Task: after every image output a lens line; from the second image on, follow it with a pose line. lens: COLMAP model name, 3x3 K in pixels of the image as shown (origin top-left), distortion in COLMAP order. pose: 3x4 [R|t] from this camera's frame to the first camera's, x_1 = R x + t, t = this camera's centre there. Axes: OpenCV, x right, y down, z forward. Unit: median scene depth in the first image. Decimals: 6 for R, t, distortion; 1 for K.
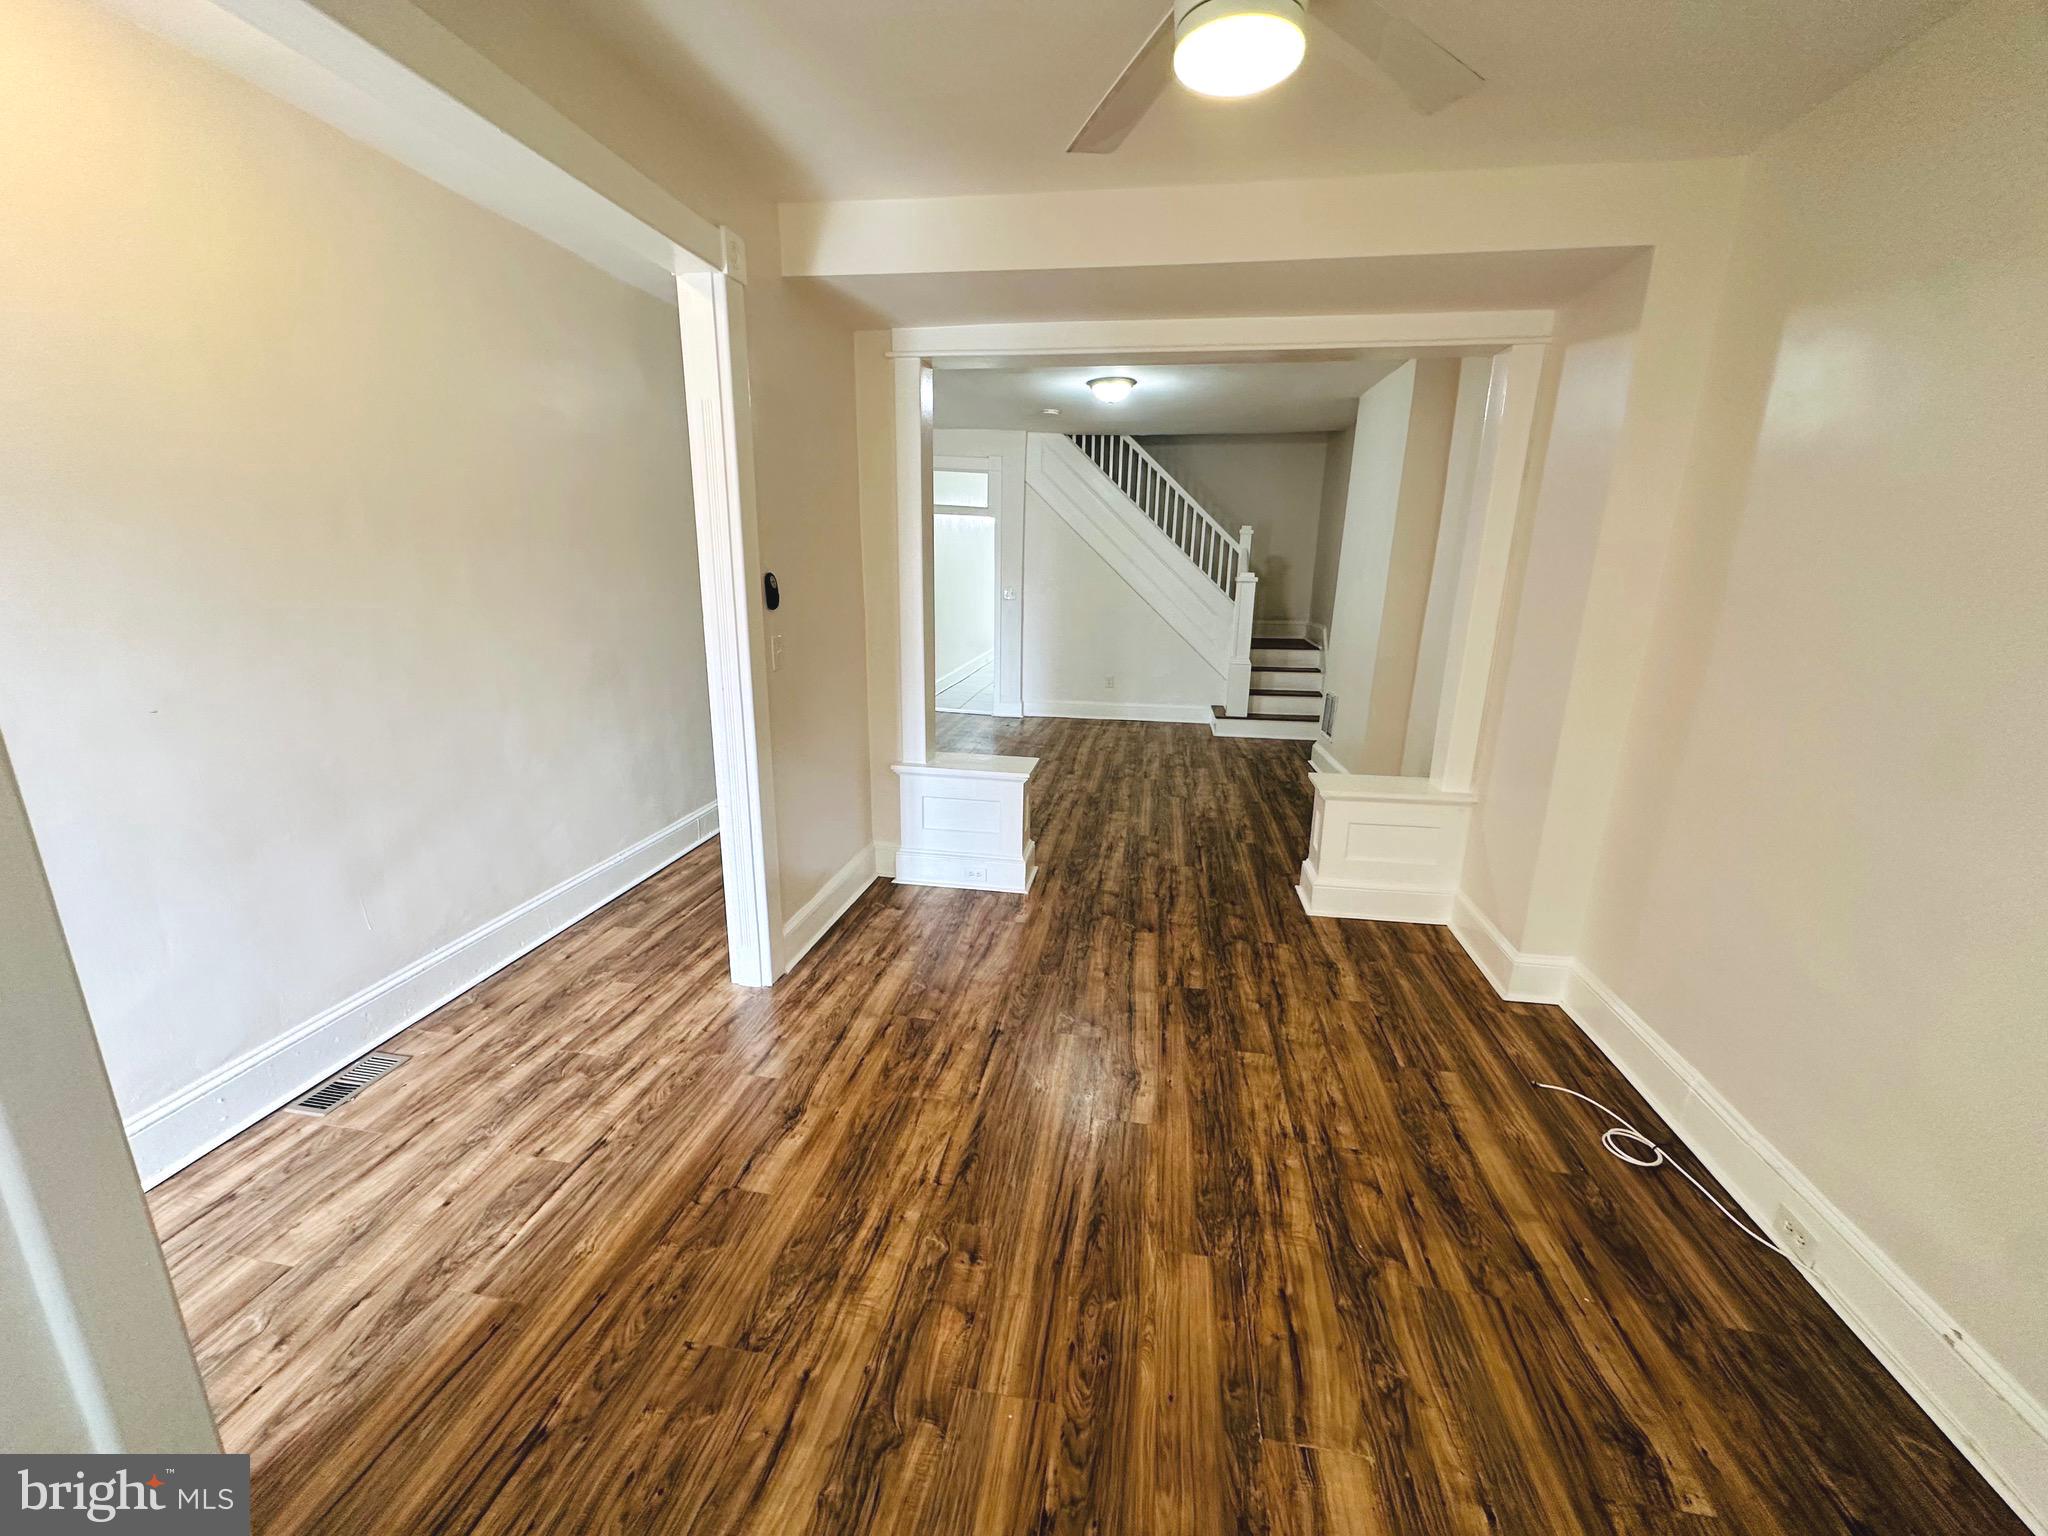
lens RADIAL K [[808.5, 0, 1024.0], [0, 808.5, 768.0], [0, 0, 1]] dist [-0.004336, 0.000037]
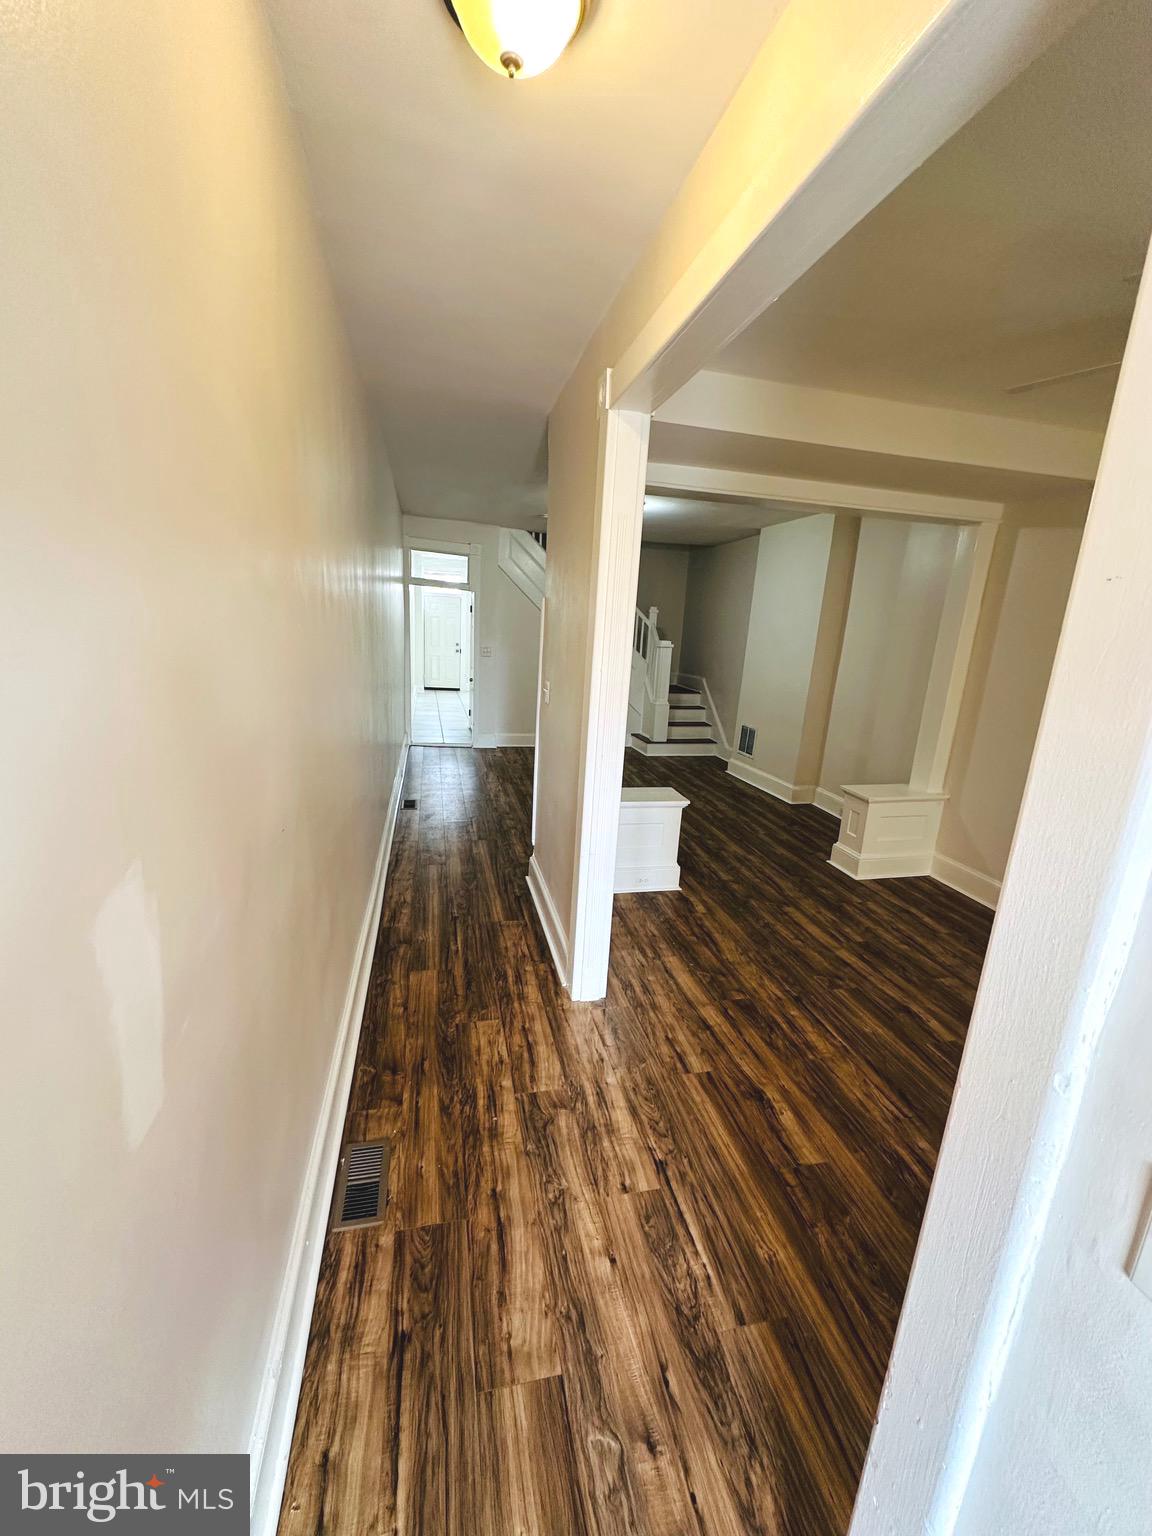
lens RADIAL K [[606.4, 0, 576.0], [0, 606.4, 768.0], [0, 0, 1]] dist [-0.004336, 0.000037]
pose [[0.926224, -0.057564, 0.372553, -0.450066], [0.059507, 0.998208, 0.006293, -0.054148], [-0.372247, 0.016340, 0.927990, 0.113726]]
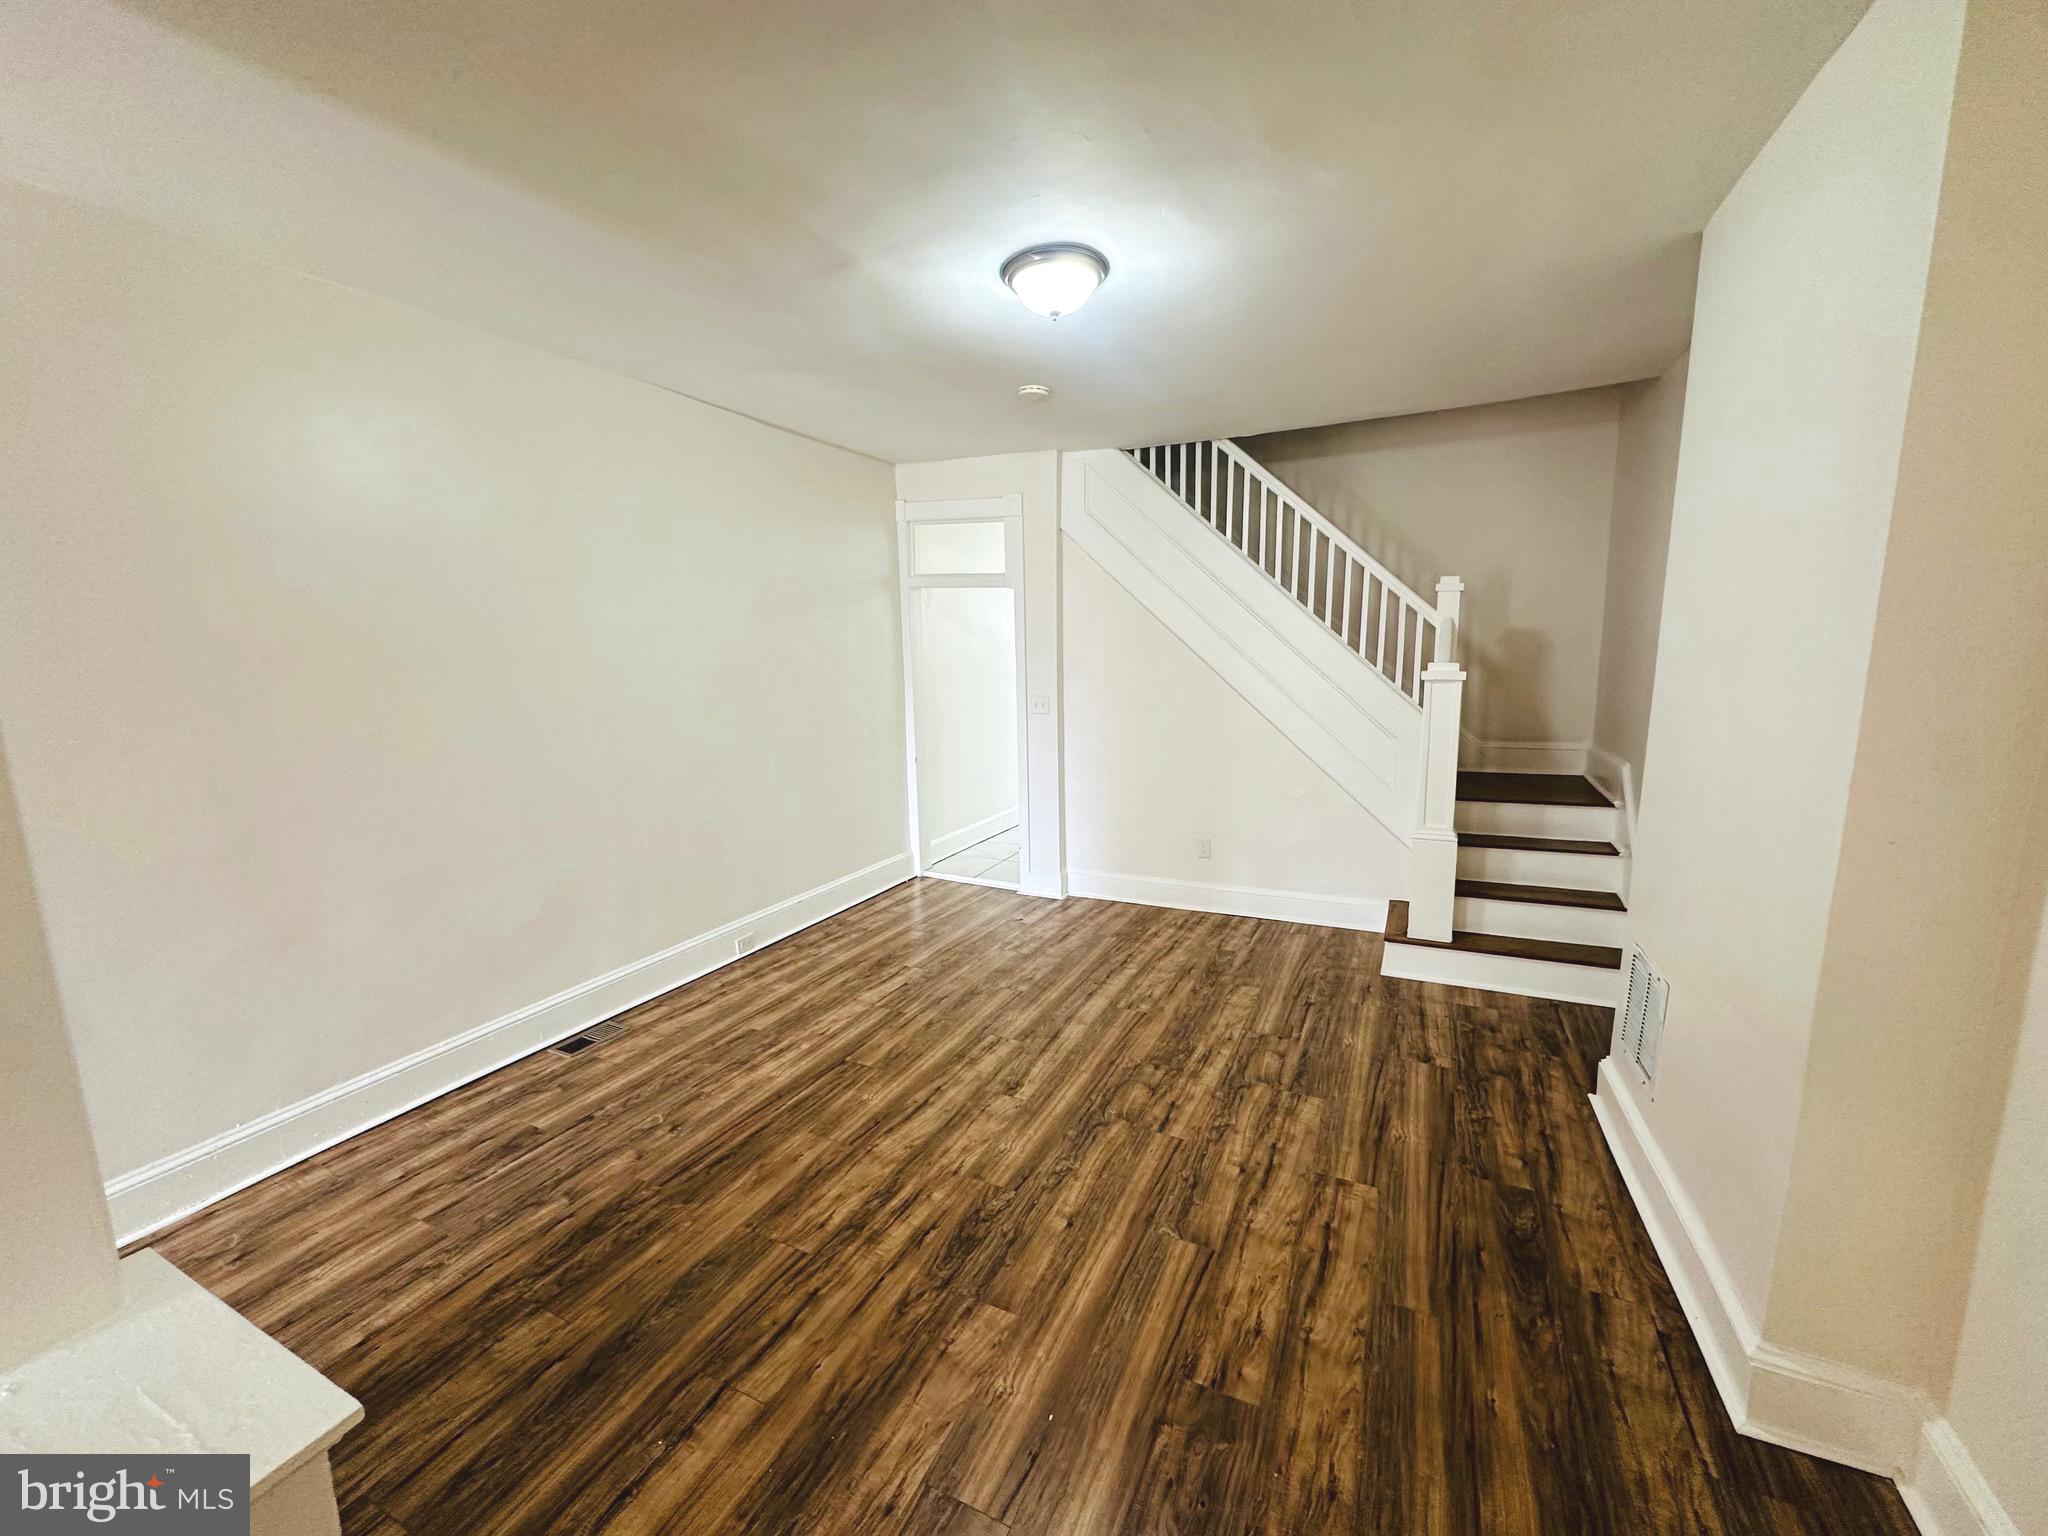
lens RADIAL K [[808.5, 0, 1024.0], [0, 808.5, 768.0], [0, 0, 1]] dist [-0.004336, 0.000037]
pose [[0.957661, 0.007862, -0.287791, 0.271218], [-0.038135, 0.994283, -0.099738, -0.182820], [0.285362, 0.106490, 0.952485, 0.711762]]
